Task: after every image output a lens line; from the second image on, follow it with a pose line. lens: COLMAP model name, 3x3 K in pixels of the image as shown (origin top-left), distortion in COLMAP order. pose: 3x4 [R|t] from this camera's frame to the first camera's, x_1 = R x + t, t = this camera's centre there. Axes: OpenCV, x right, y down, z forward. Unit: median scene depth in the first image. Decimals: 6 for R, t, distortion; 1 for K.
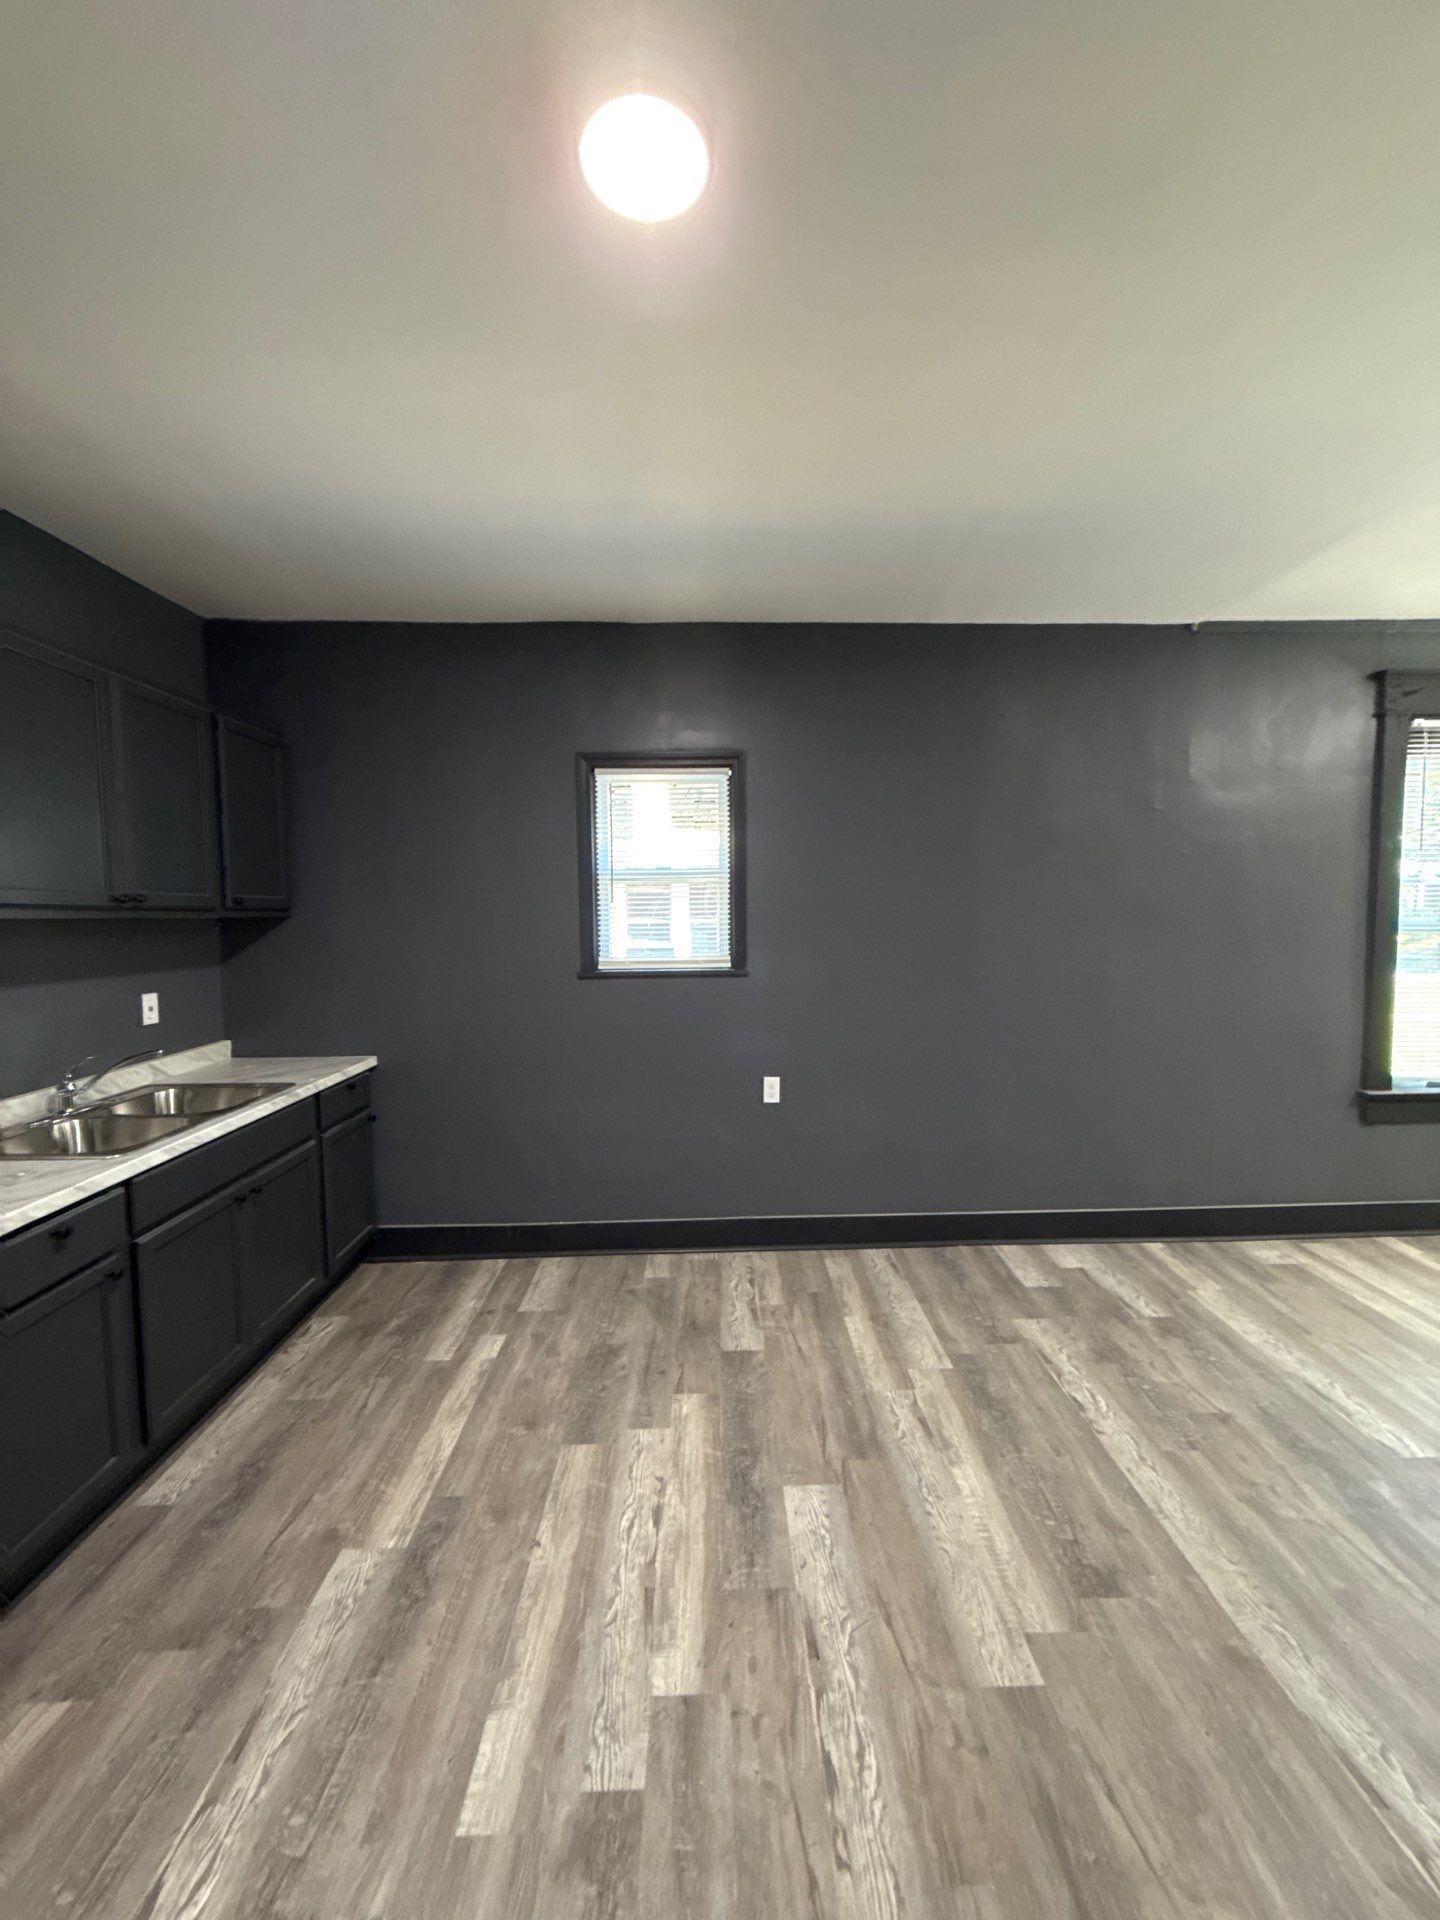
lens RADIAL K [[770.0, 0, 714.2], [0, 770.0, 959.1], [0, 0, 1]] dist [0.004057, 0.000496]
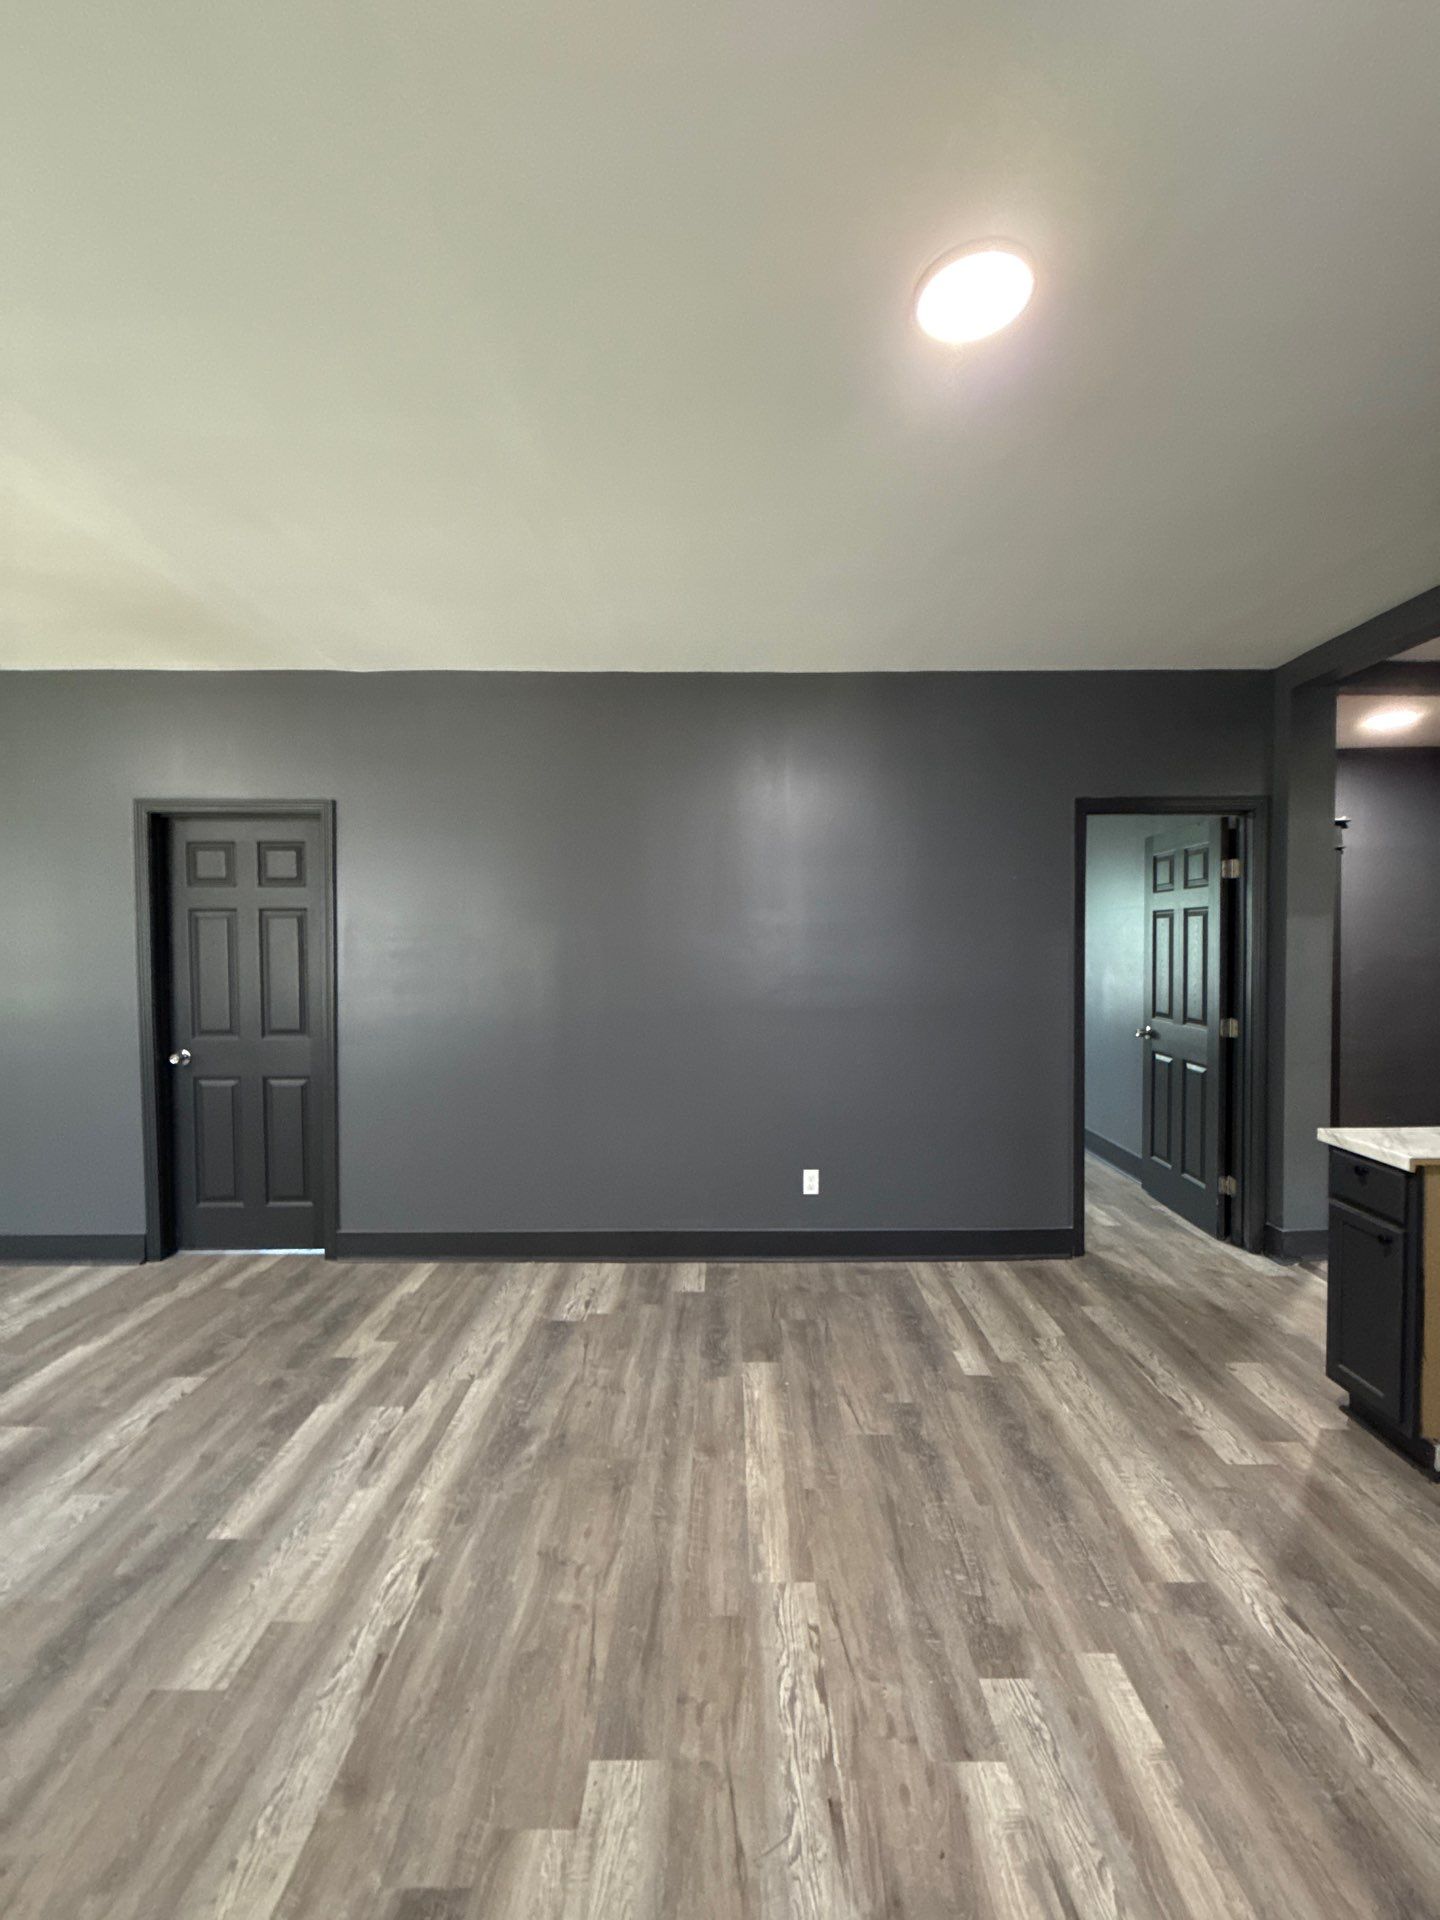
lens RADIAL K [[770.0, 0, 723.4], [0, 770.0, 956.8], [0, 0, 1]] dist [0.004057, 0.000496]
pose [[-0.999782, 0.014532, 0.015009, 0.246330], [0.015804, 0.995952, 0.088486, -0.126746], [-0.013662, 0.088704, -0.995964, 1.931141]]
